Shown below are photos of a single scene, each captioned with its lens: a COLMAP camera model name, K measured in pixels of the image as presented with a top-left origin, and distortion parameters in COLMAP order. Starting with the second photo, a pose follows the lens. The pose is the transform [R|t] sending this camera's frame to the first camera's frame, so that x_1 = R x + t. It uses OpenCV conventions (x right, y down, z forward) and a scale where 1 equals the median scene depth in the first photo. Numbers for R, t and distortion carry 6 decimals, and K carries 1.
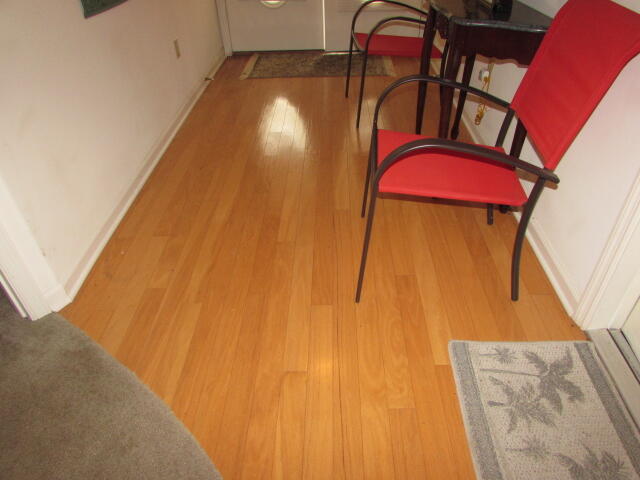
lens RADIAL K [[451.3, 0, 334.6], [0, 451.3, 242.8], [0, 0, 1]] dist [-0.033961, 0.015543]
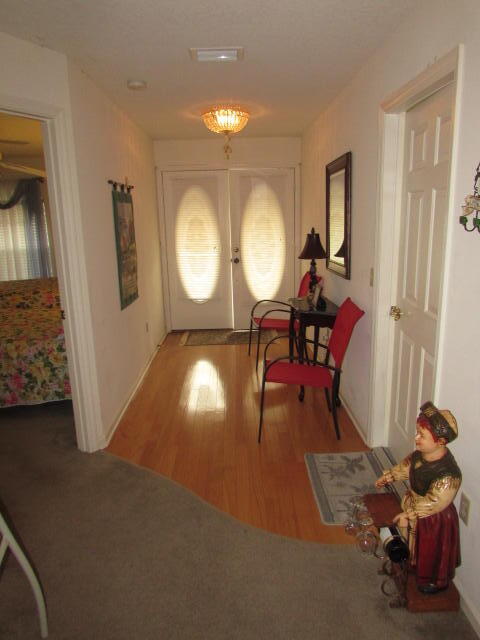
lens RADIAL K [[451.3, 0, 238.2], [0, 451.3, 318.7], [0, 0, 1]] dist [-0.033961, 0.015543]
pose [[0.999918, -0.006315, 0.011182, -0.053315], [0.010483, 0.904317, -0.426733, 0.441228], [-0.007417, 0.426815, 0.904308, -0.910819]]
